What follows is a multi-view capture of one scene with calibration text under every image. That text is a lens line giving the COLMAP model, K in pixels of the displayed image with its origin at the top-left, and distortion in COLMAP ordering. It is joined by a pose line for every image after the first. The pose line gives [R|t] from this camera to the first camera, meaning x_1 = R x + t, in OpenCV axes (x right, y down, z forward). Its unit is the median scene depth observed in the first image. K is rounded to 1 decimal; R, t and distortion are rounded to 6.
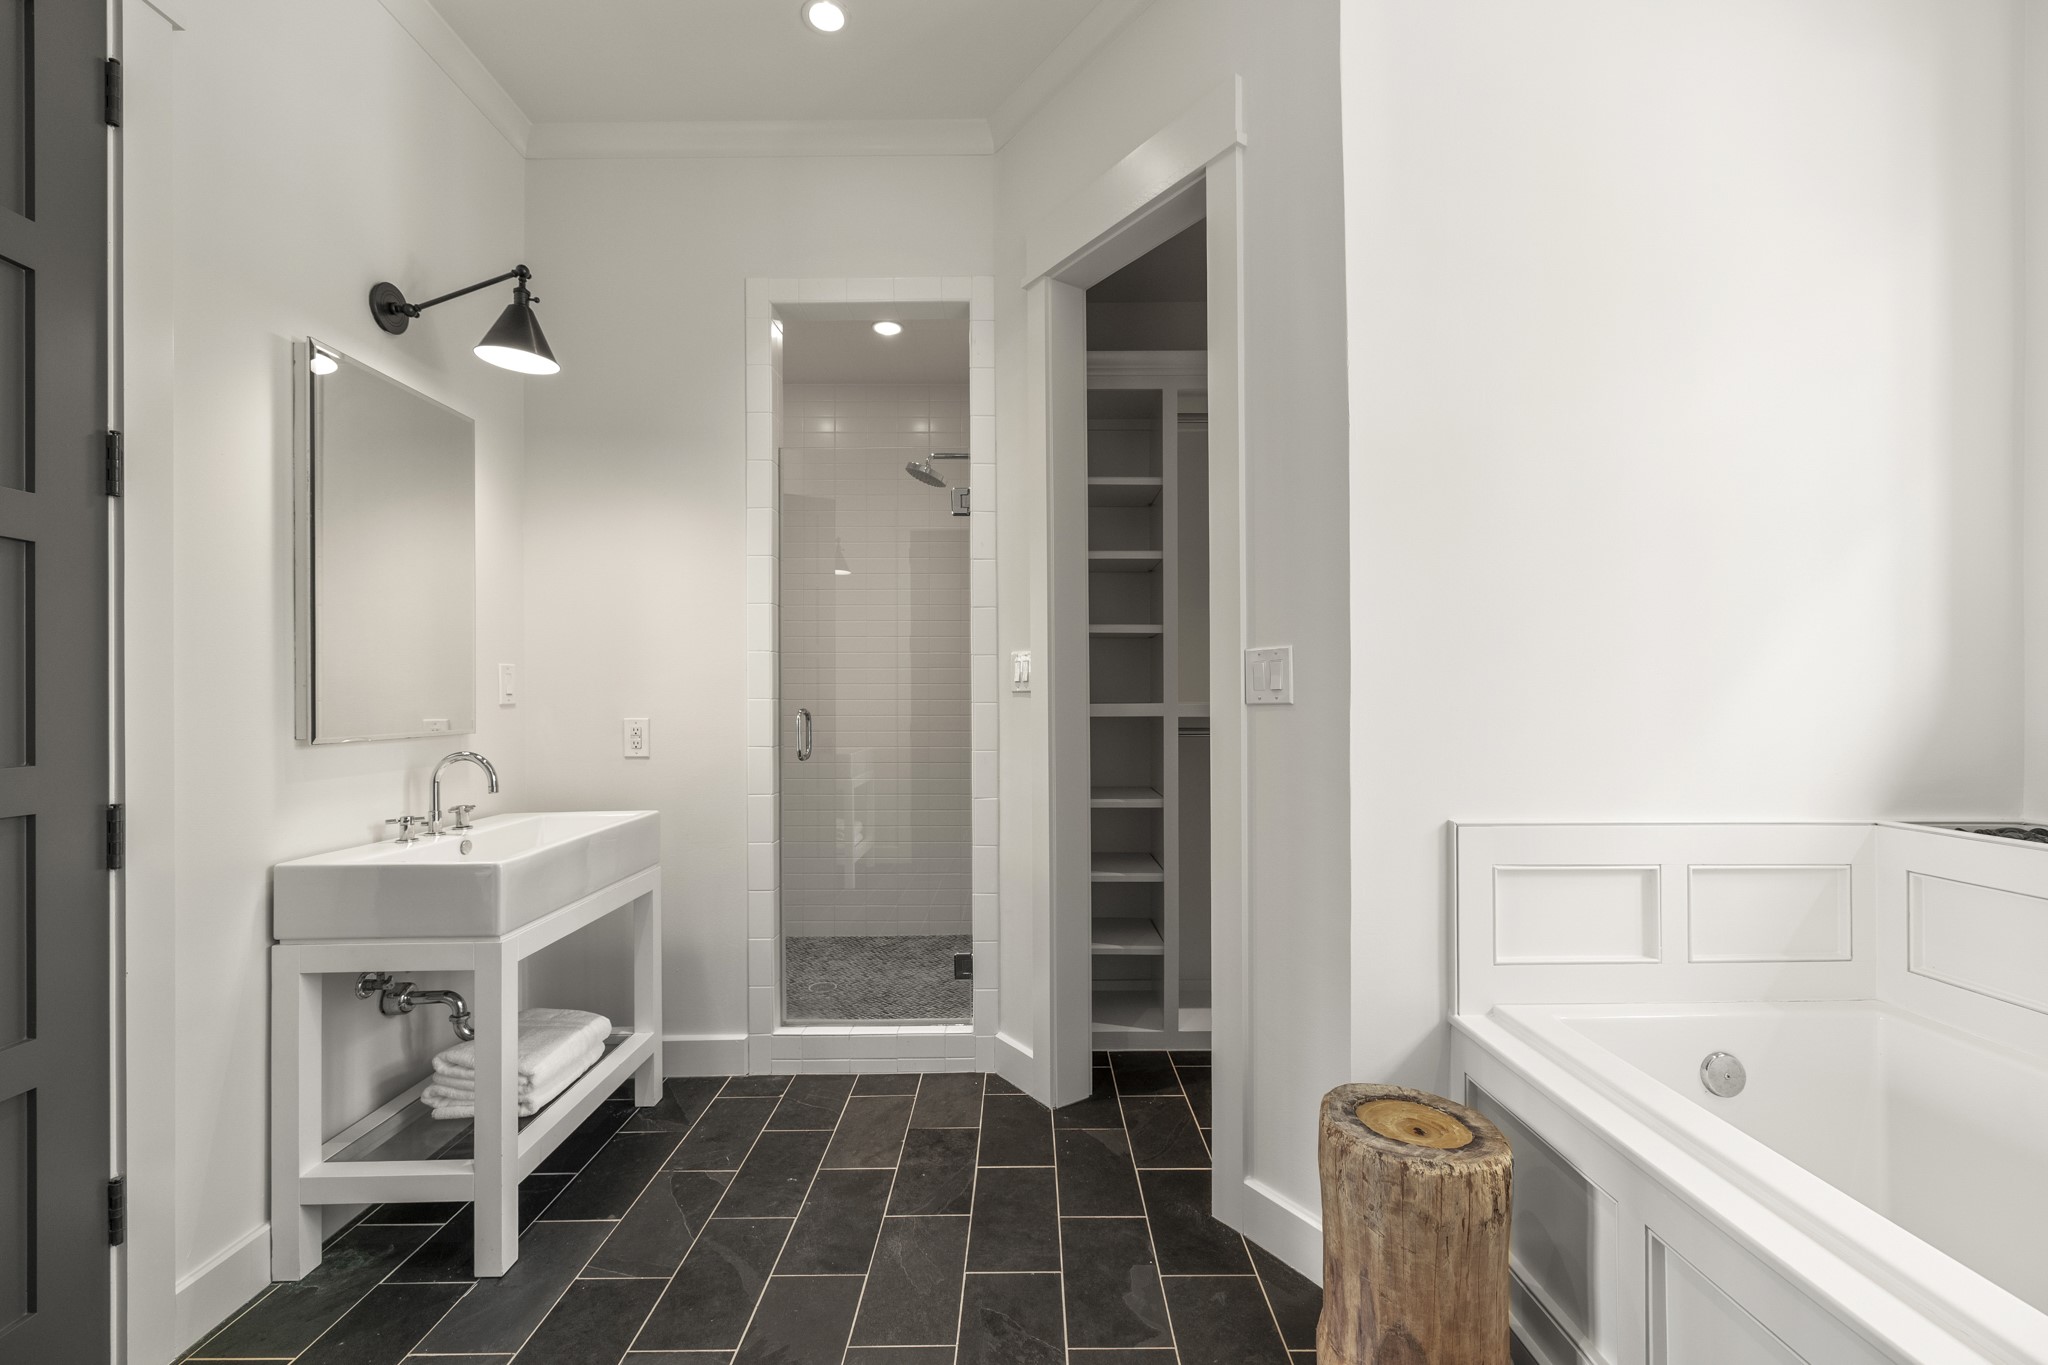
lens RADIAL K [[878.5, 0, 1041.1], [0, 878.5, 686.2], [0, 0, 1]] dist [-0.000147, 0.000410]
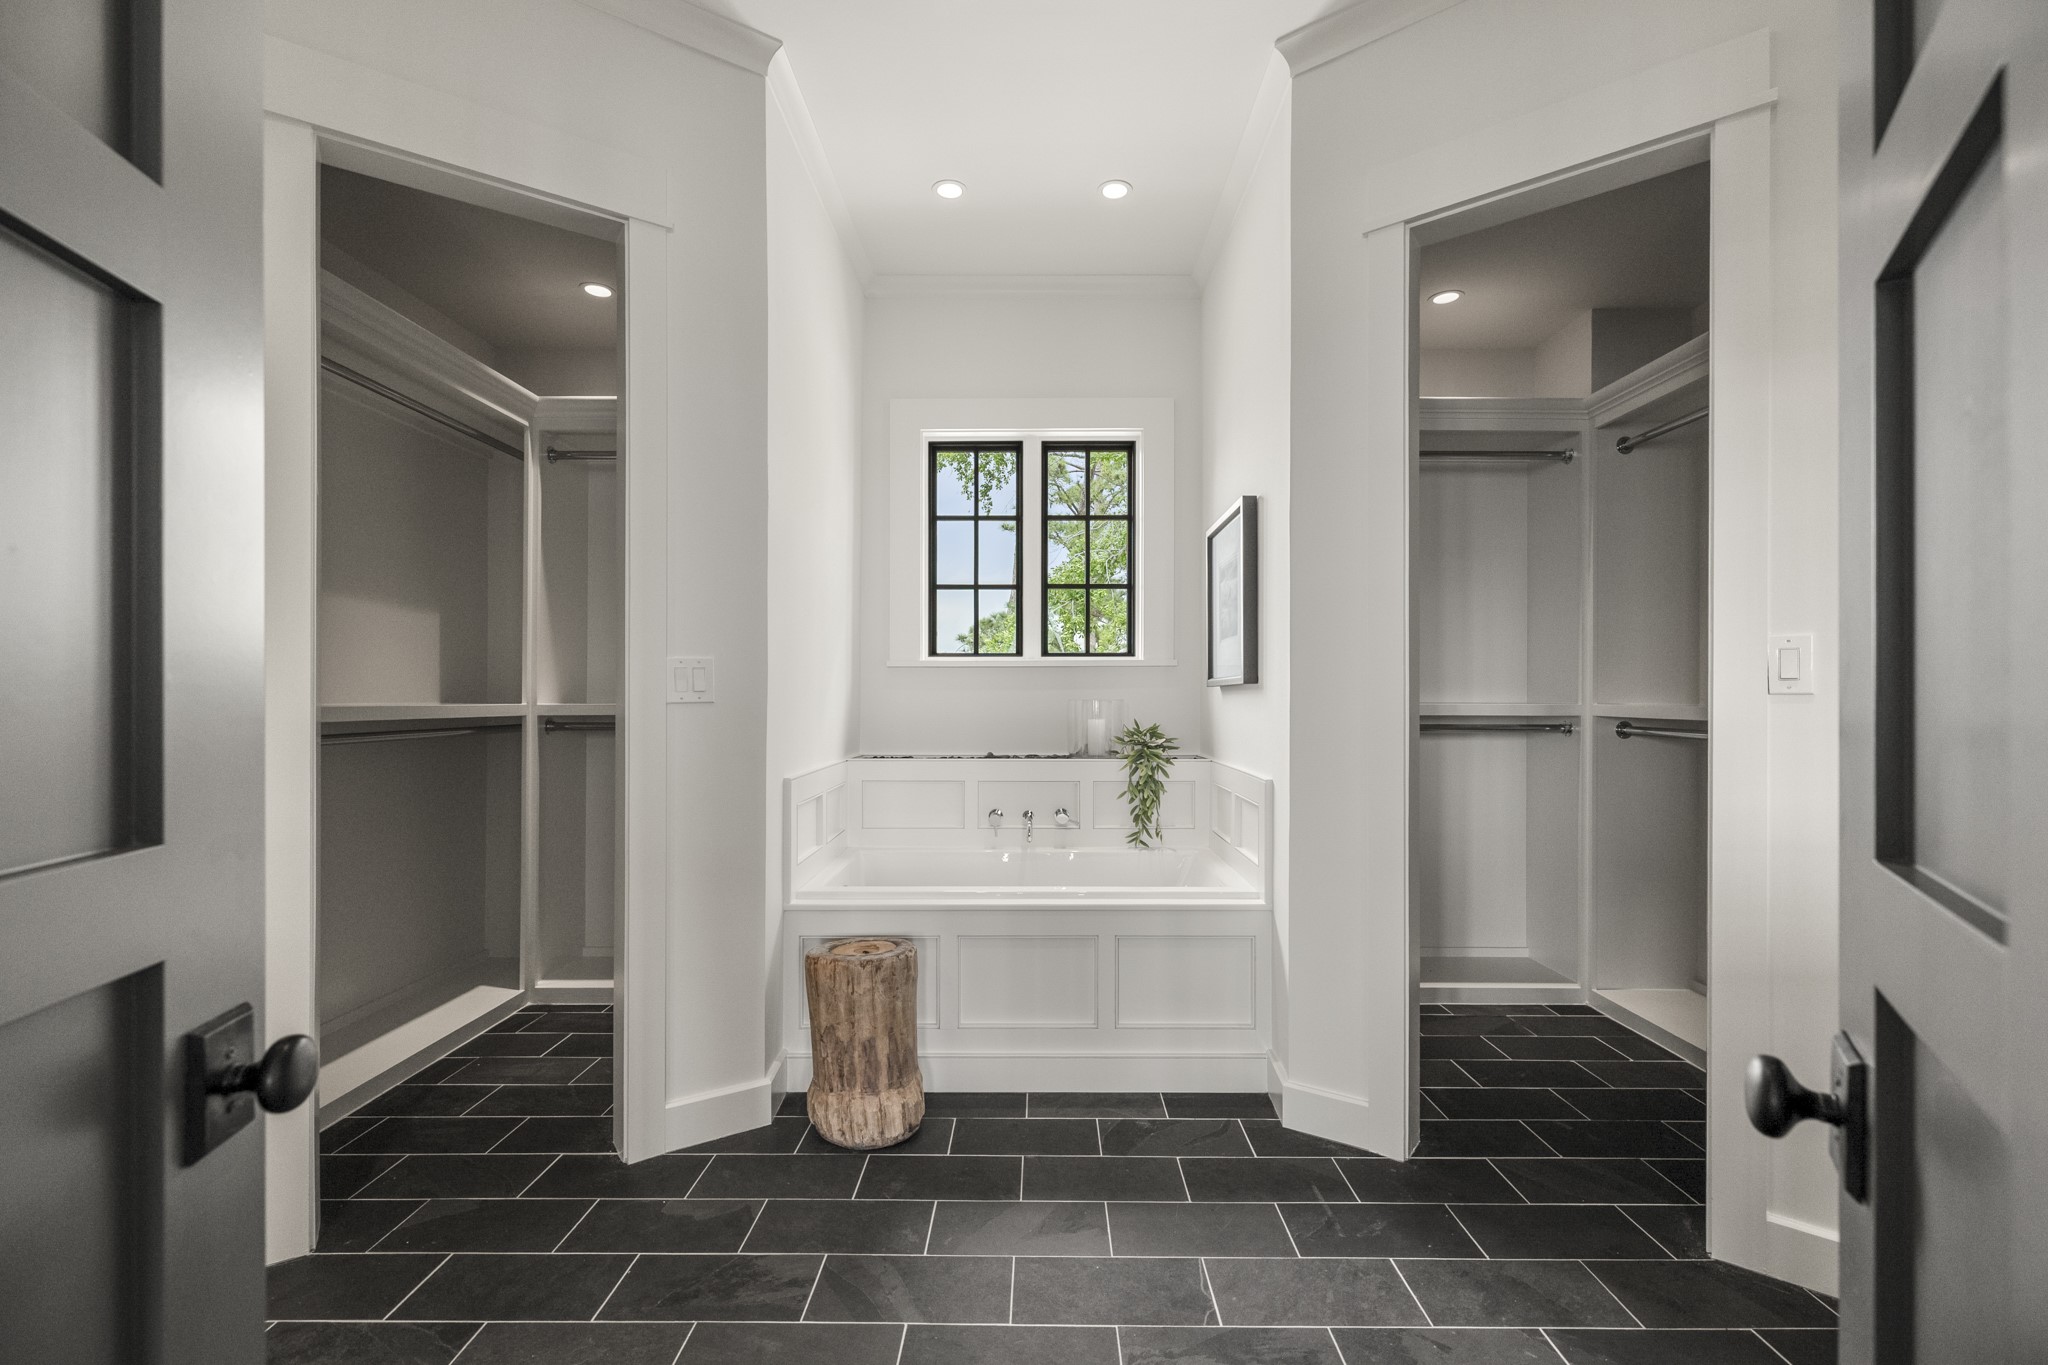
lens RADIAL K [[864.6, 0, 1024.0], [0, 864.6, 682.5], [0, 0, 1]] dist [0.000155, 0.000107]
pose [[0.020137, 0.015345, 0.999679, -1.078907], [-0.005514, 0.999869, -0.015236, 0.008478], [-0.999782, -0.005205, 0.020219, 0.574851]]
